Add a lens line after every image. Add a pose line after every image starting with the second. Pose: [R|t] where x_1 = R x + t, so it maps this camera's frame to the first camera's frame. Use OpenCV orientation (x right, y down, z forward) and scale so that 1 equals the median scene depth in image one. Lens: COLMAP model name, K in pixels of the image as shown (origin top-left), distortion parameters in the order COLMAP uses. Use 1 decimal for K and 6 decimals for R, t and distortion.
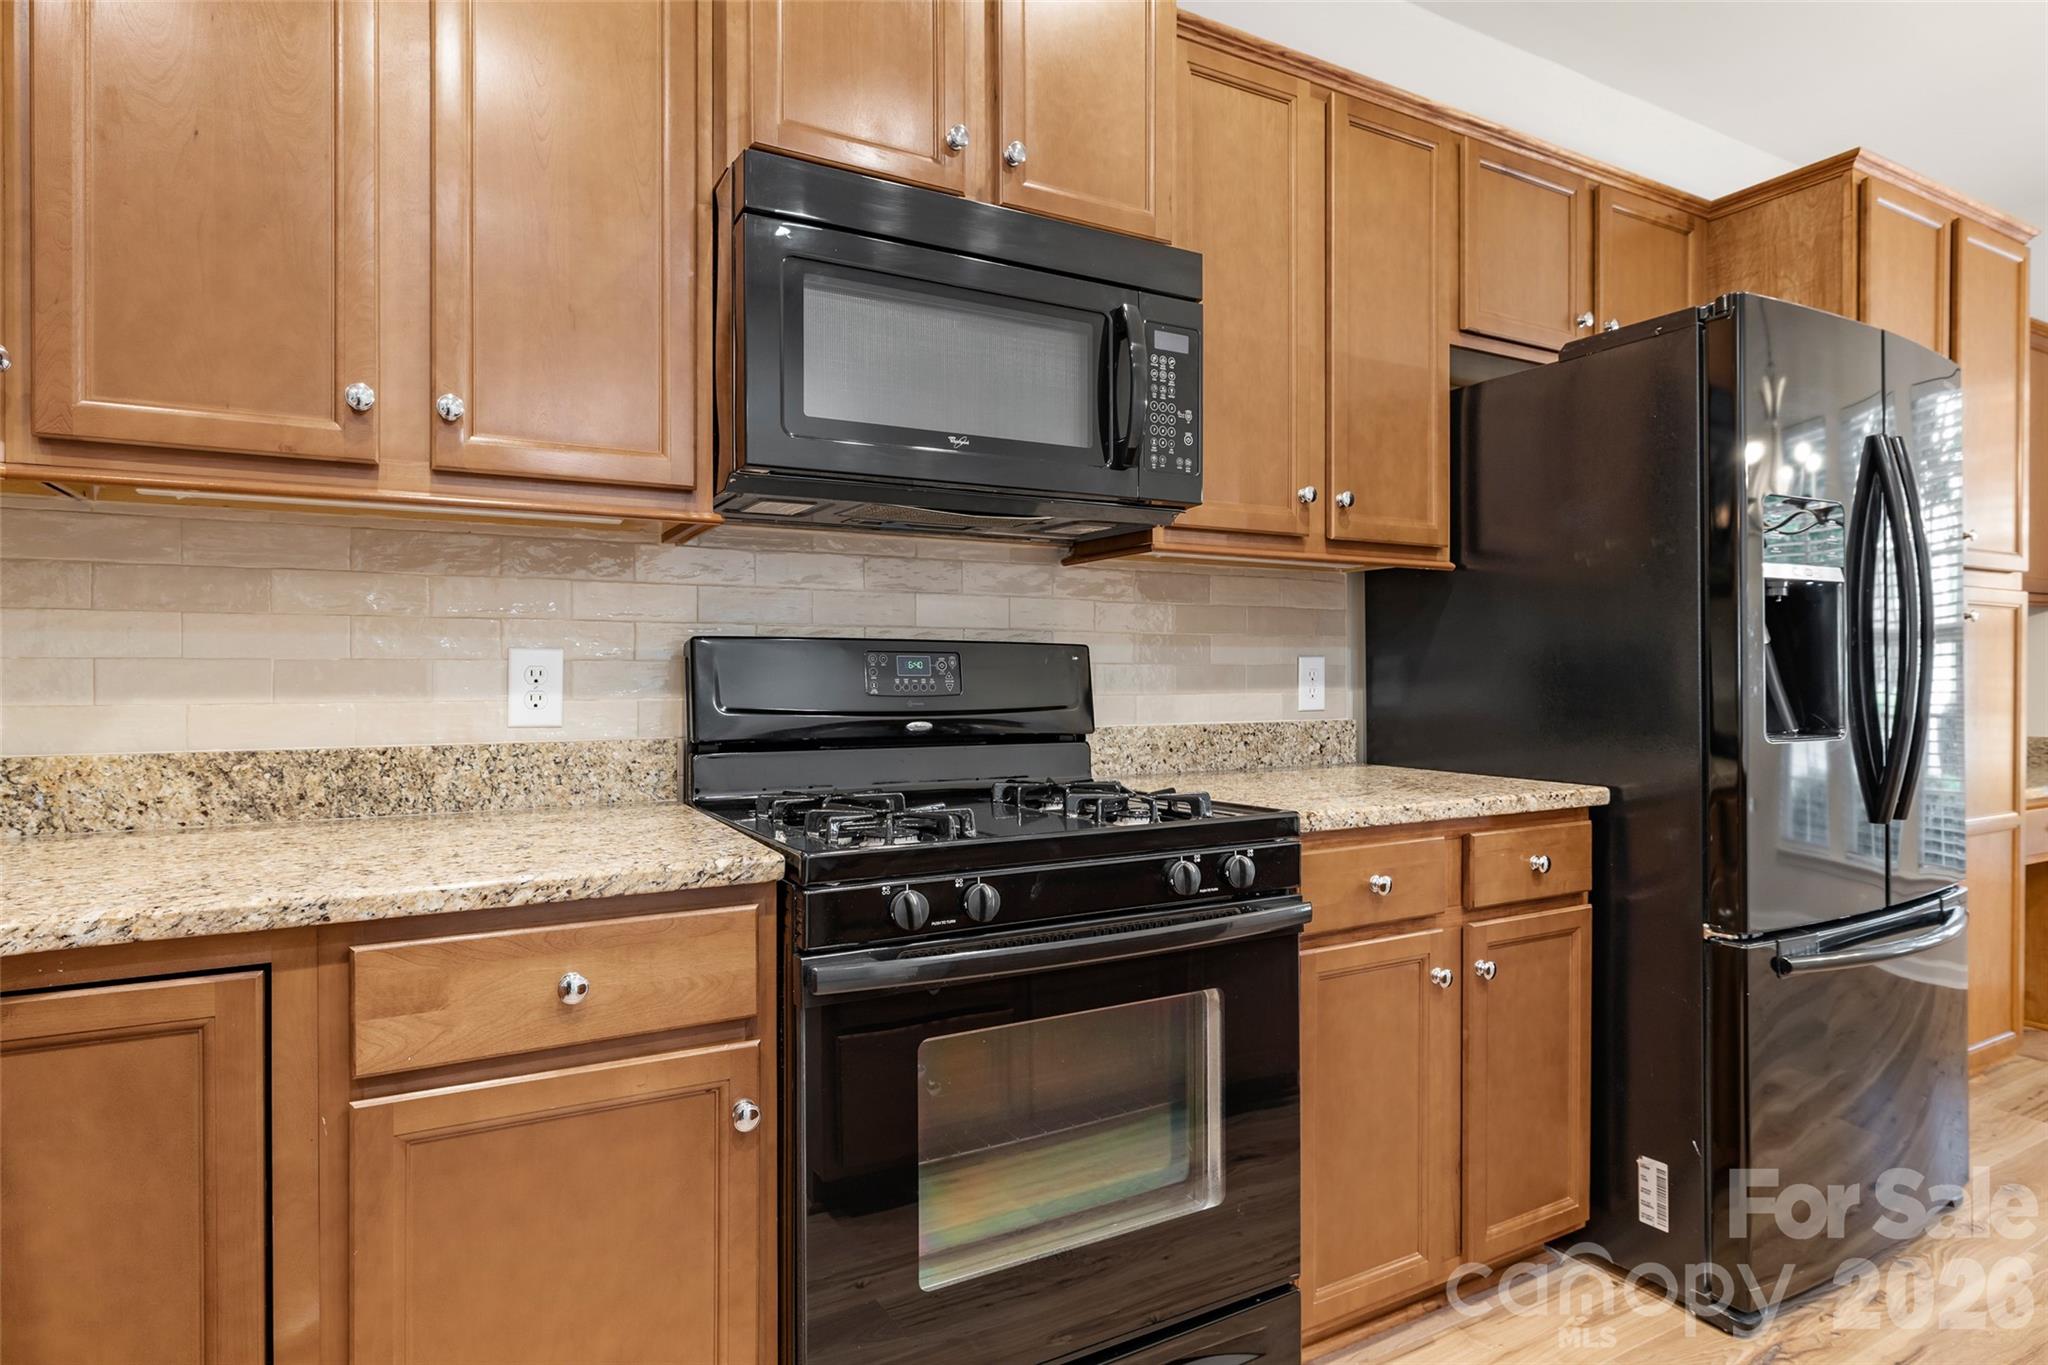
lens RADIAL K [[1079.8, 0, 1015.5], [0, 1079.8, 682.5], [0, 0, 1]] dist [-0.002844, -0.000775]
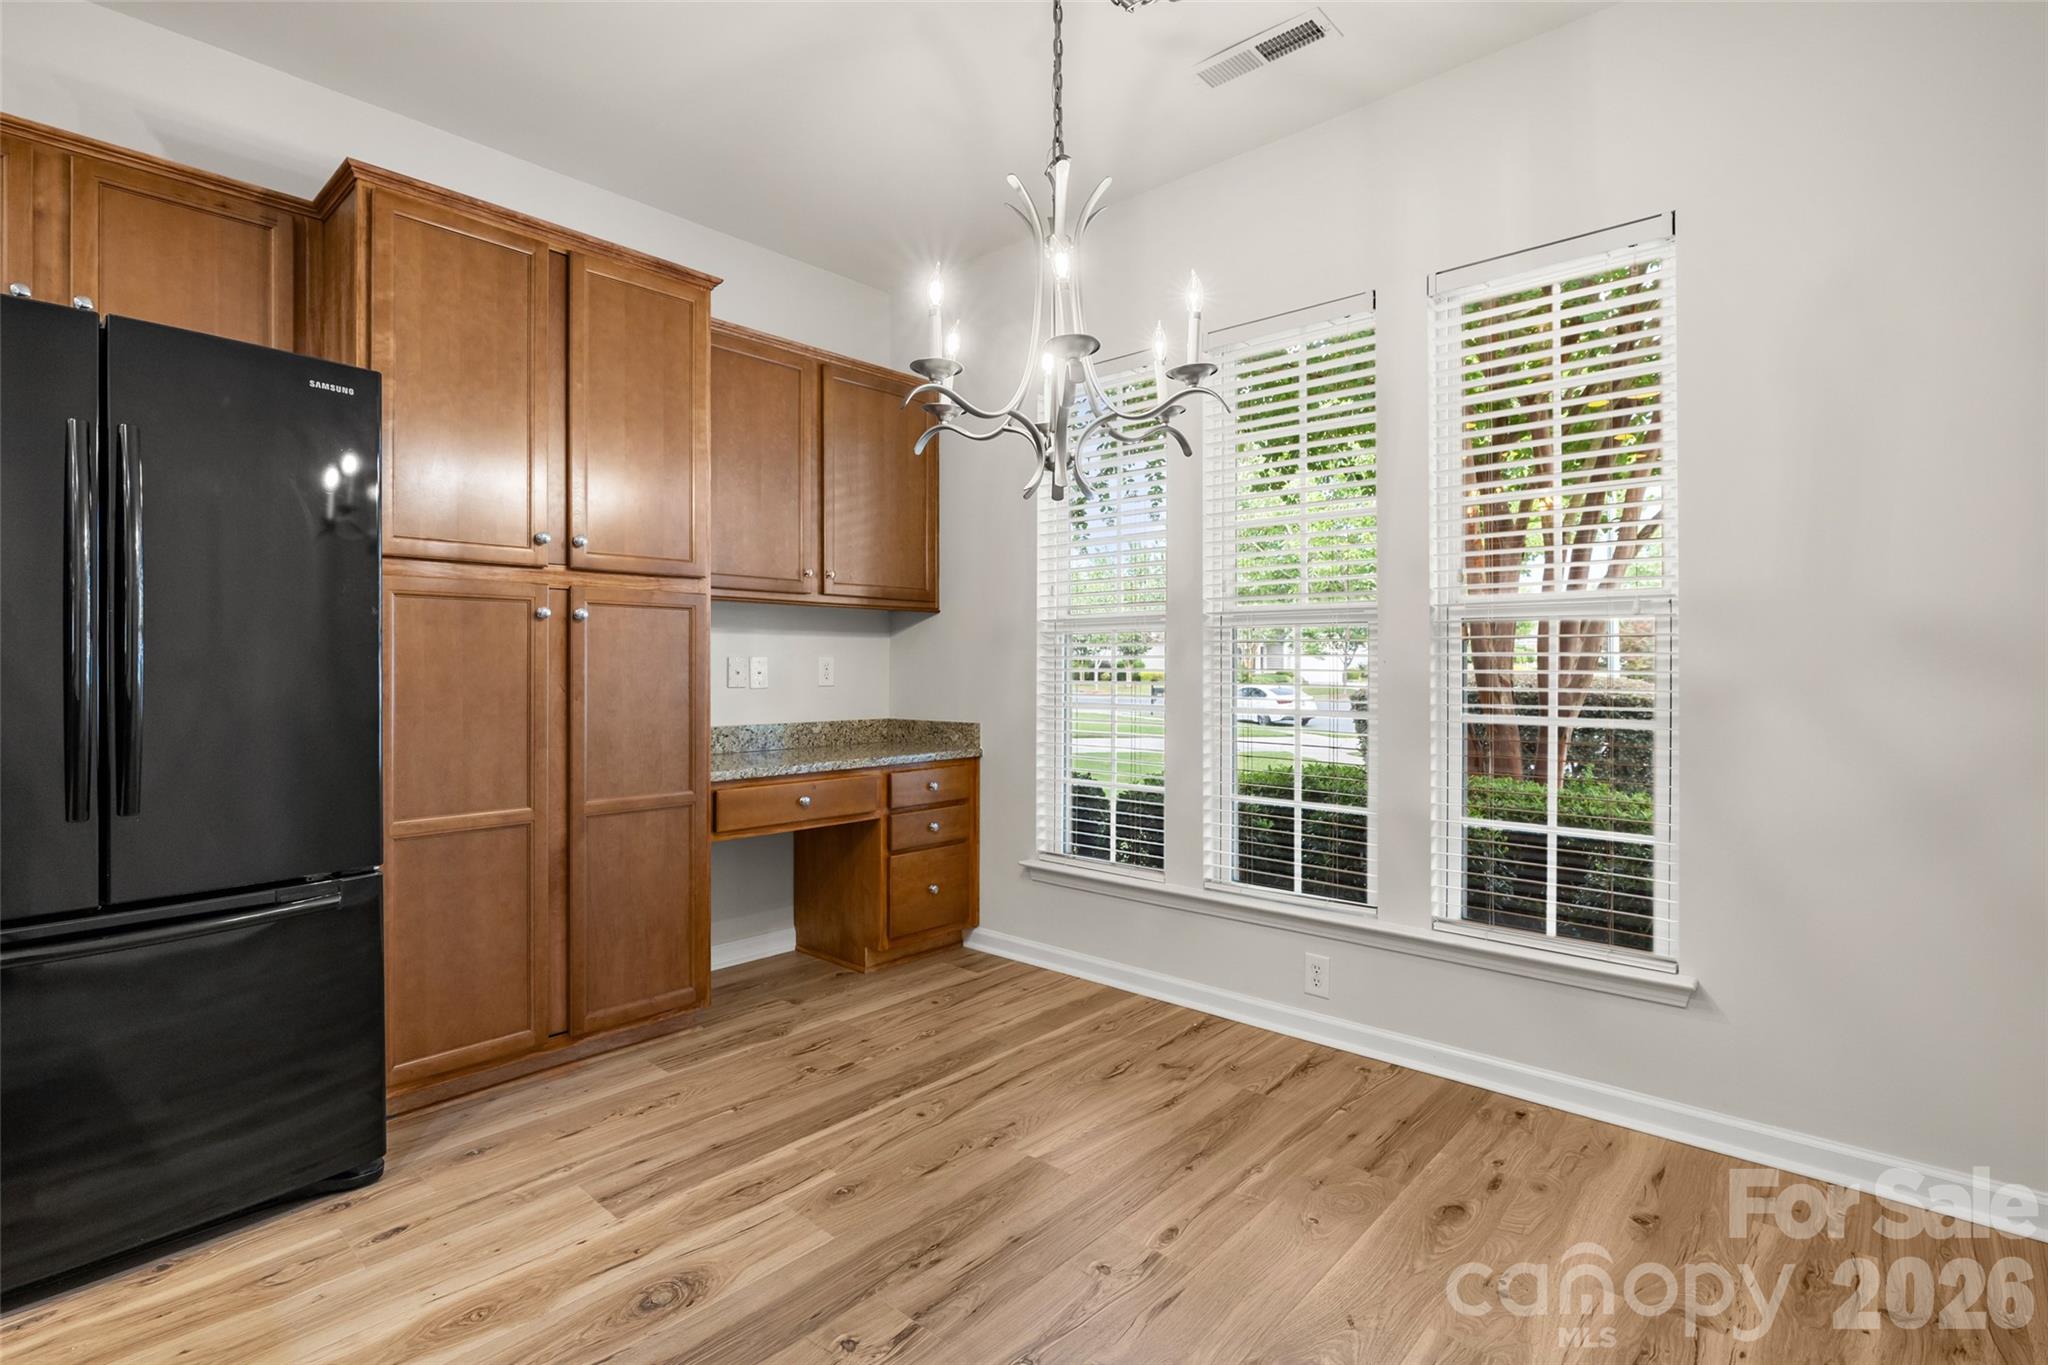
lens RADIAL K [[968.4, 0, 1021.1], [0, 968.4, 662.1], [0, 0, 1]] dist [-0.003860, -0.000200]
pose [[0.945050, 0.002113, 0.326918, 1.628142], [0.002693, 0.999895, -0.014249, 0.003346], [-0.326913, 0.014346, 0.944945, -0.118279]]
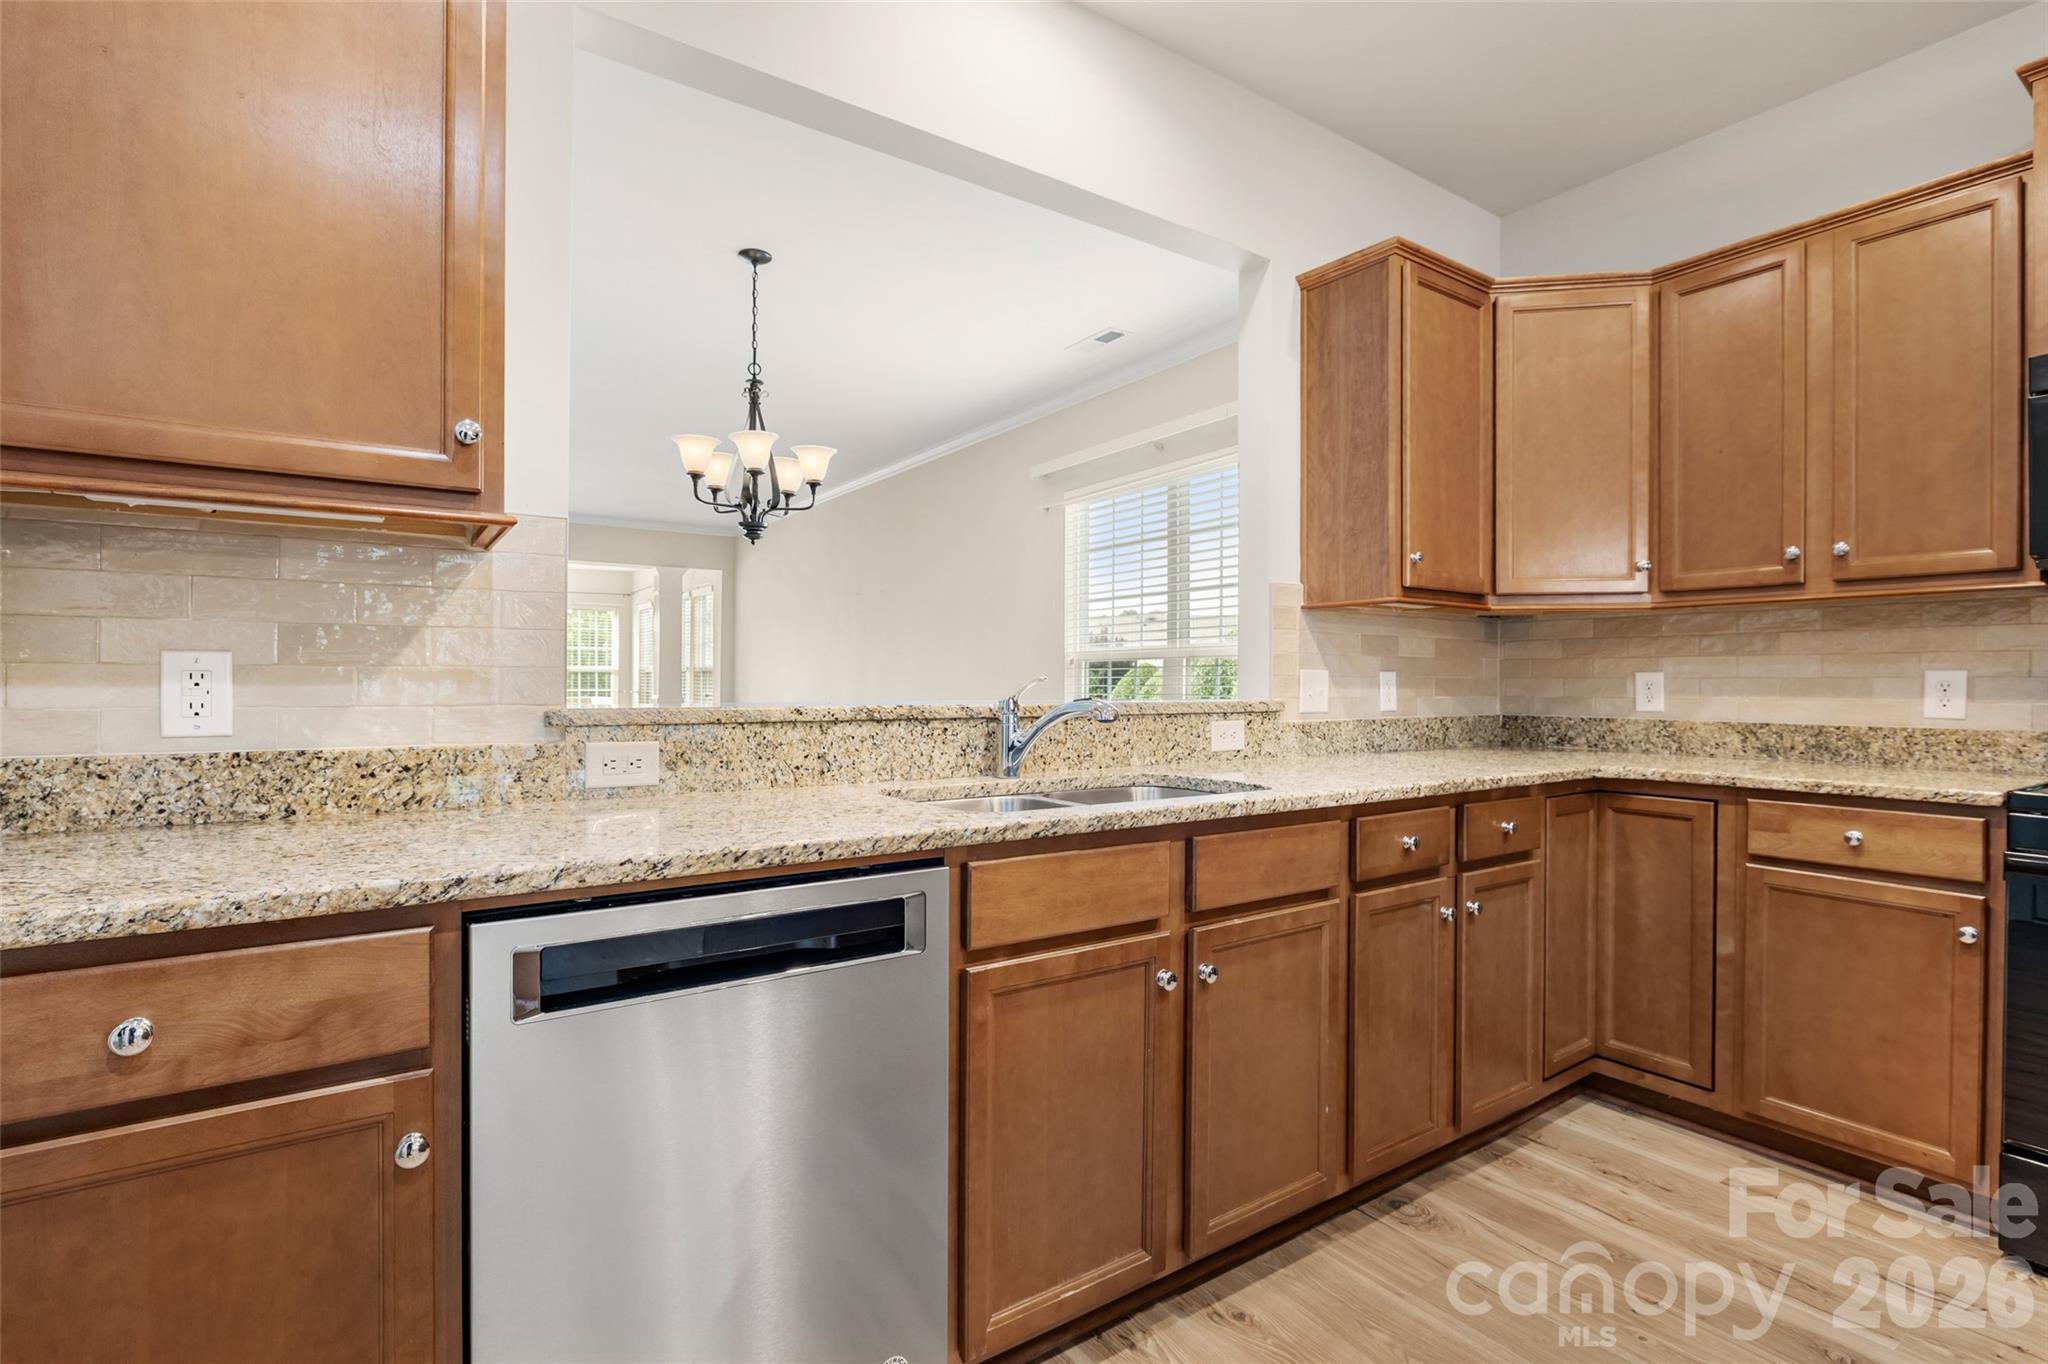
lens RADIAL K [[955.4, 0, 1014.7], [0, 955.4, 682.4], [0, 0, 1]] dist [-0.006223, -0.000285]
pose [[0.098612, 0.002580, -0.995123, 0.870132], [-0.012773, 0.999918, 0.001327, 0.002631], [0.995044, 0.012580, 0.098637, -0.546585]]
